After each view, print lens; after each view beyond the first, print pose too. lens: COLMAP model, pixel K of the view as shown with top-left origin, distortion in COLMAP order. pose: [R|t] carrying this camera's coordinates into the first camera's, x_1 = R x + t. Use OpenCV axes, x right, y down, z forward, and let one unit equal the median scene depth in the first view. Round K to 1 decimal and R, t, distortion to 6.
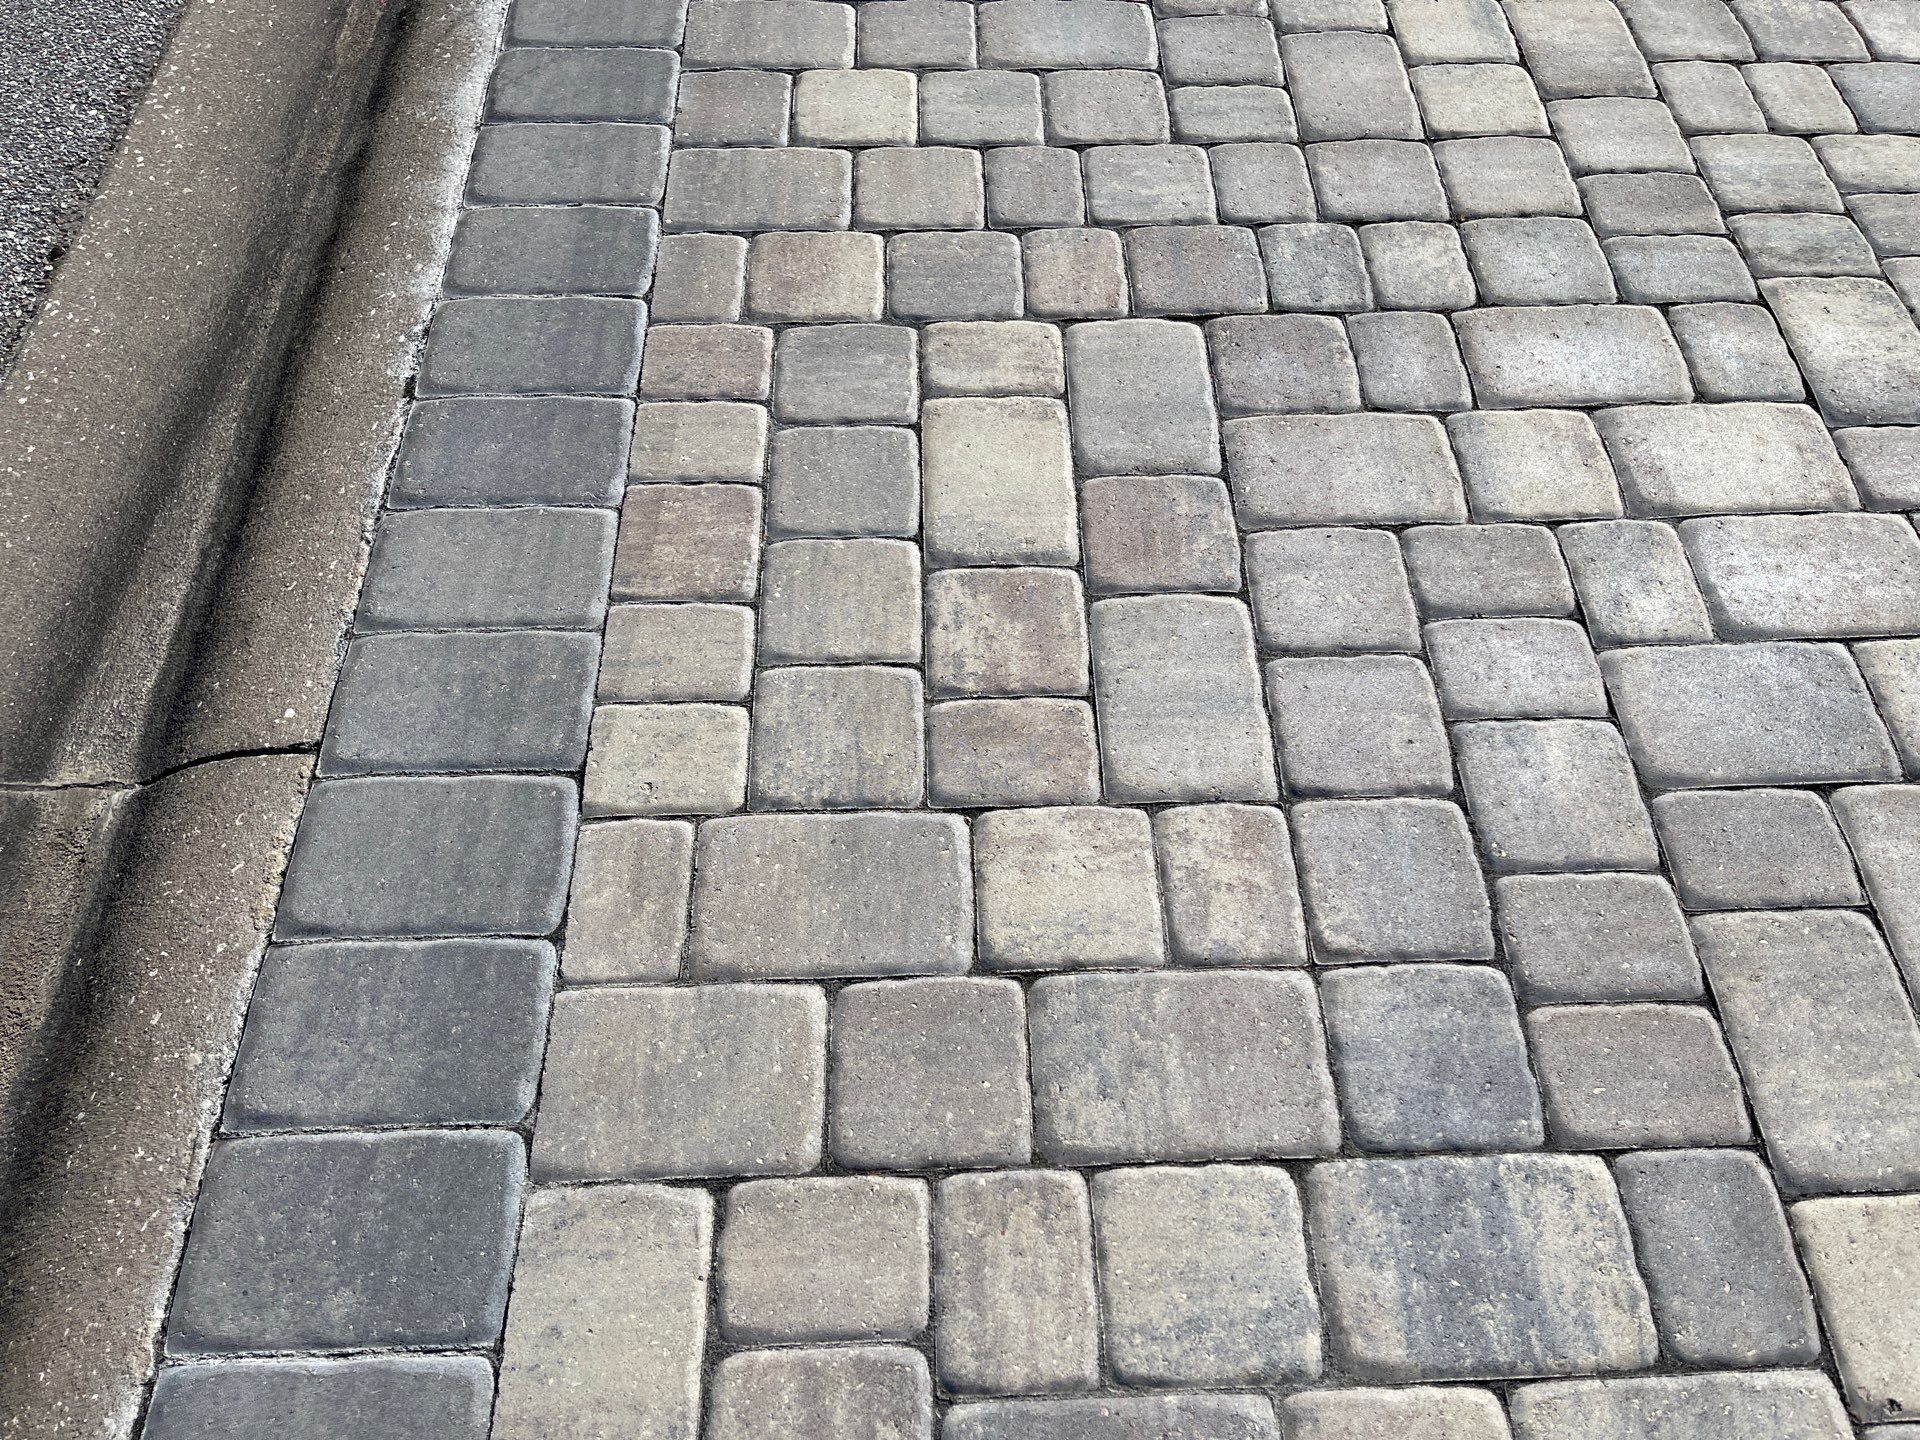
lens RADIAL K [[1690.1, 0, 960.0], [0, 1690.1, 720.0], [0, 0, 1]] dist [0.124712, -0.249595]
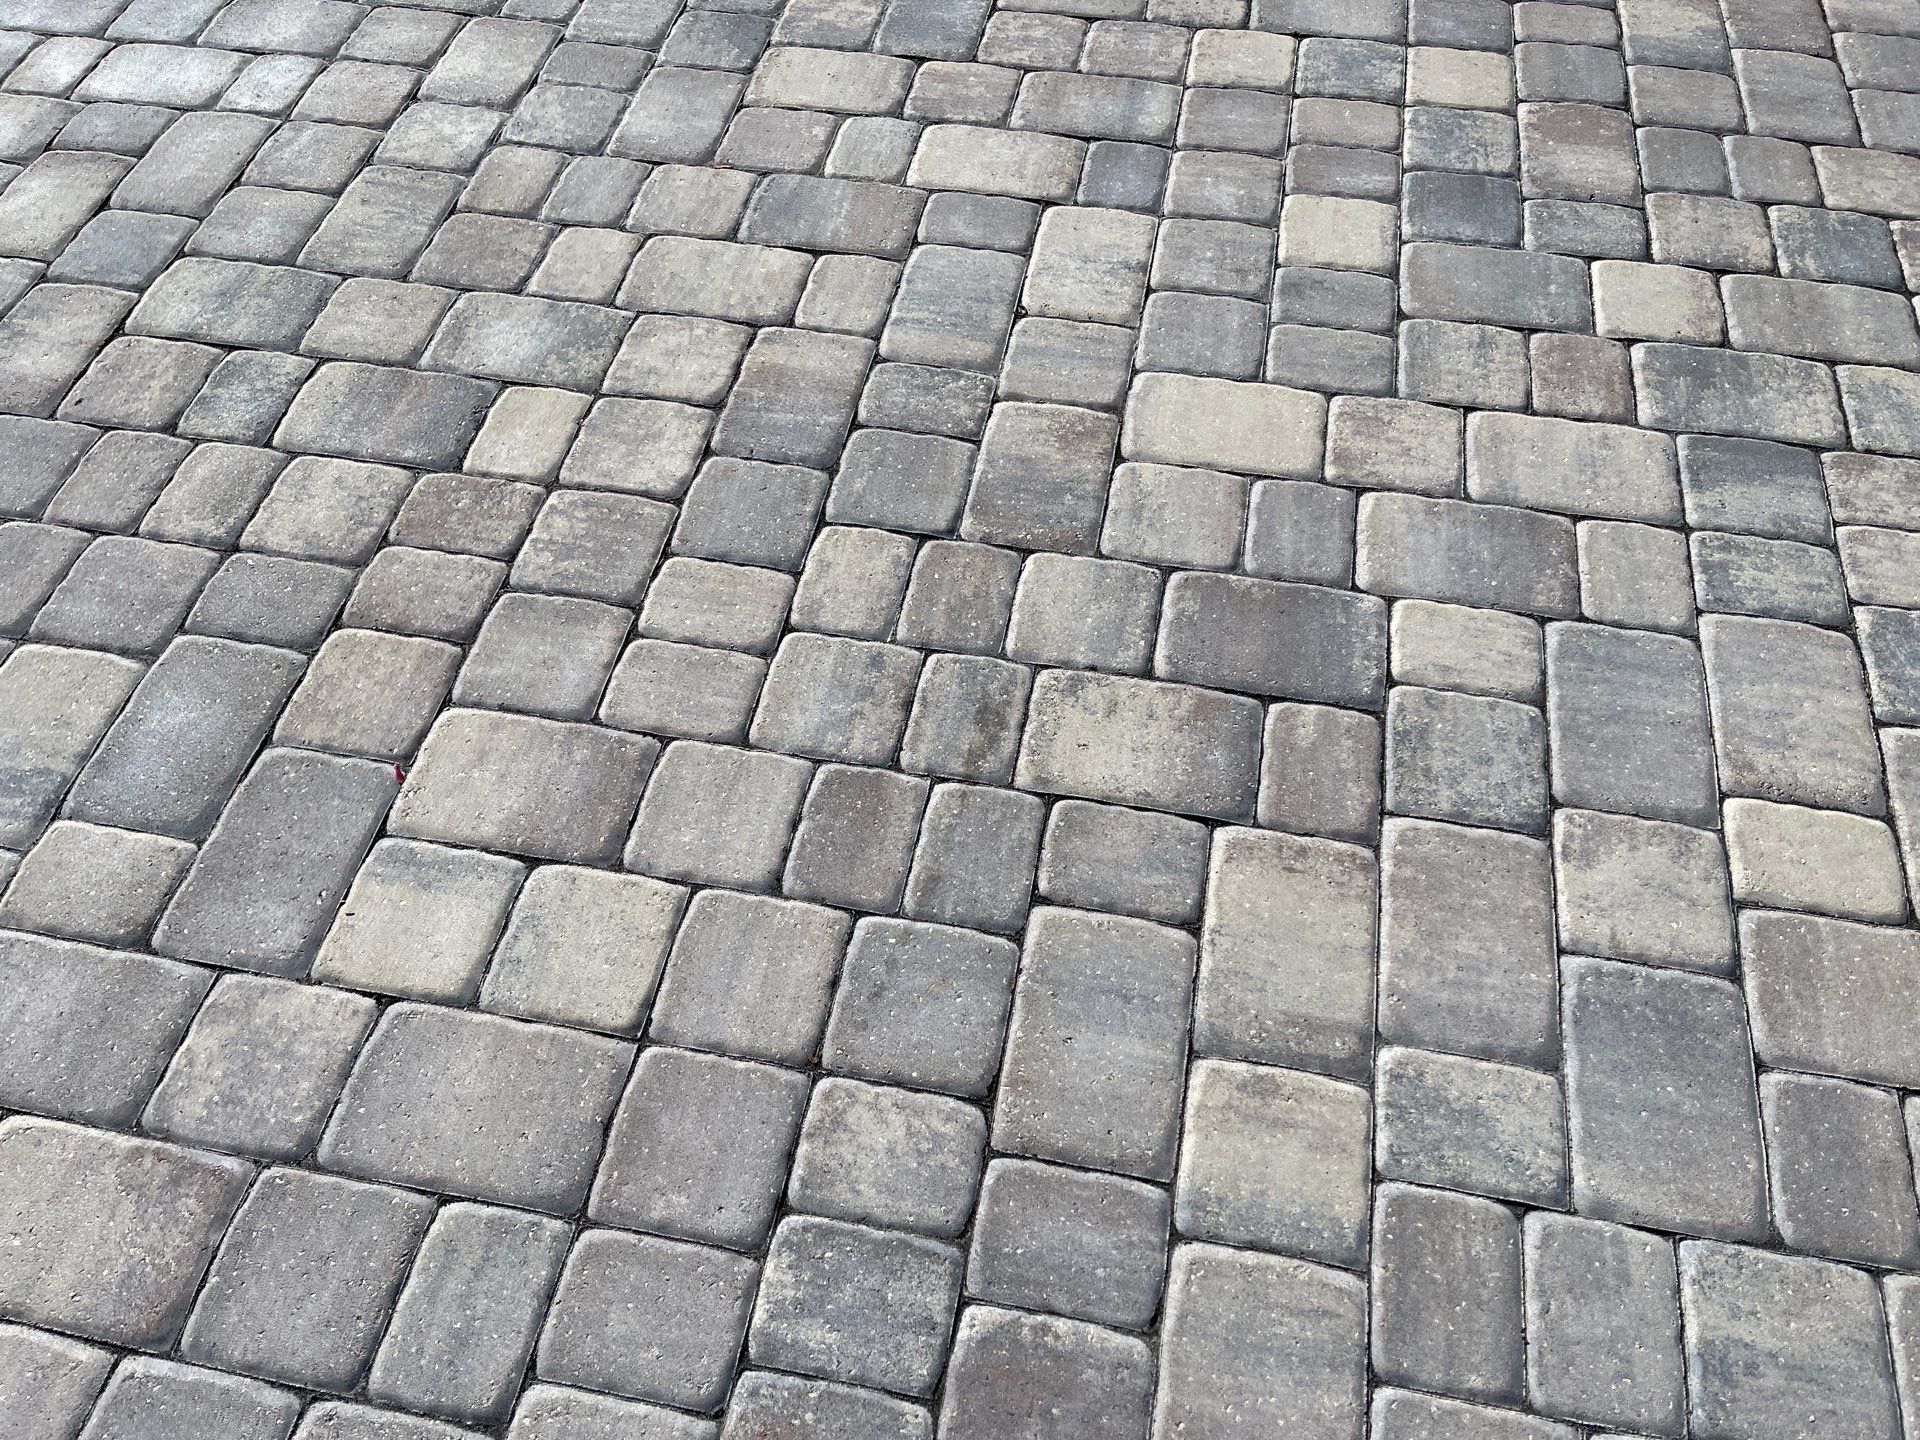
lens RADIAL K [[1690.1, 0, 960.0], [0, 1690.1, 720.0], [0, 0, 1]] dist [0.124712, -0.249595]
pose [[0.219970, -0.747862, 0.626351, -0.021880], [0.770286, 0.527132, 0.358875, -0.570539], [-0.598558, 0.403528, 0.692021, 0.435600]]
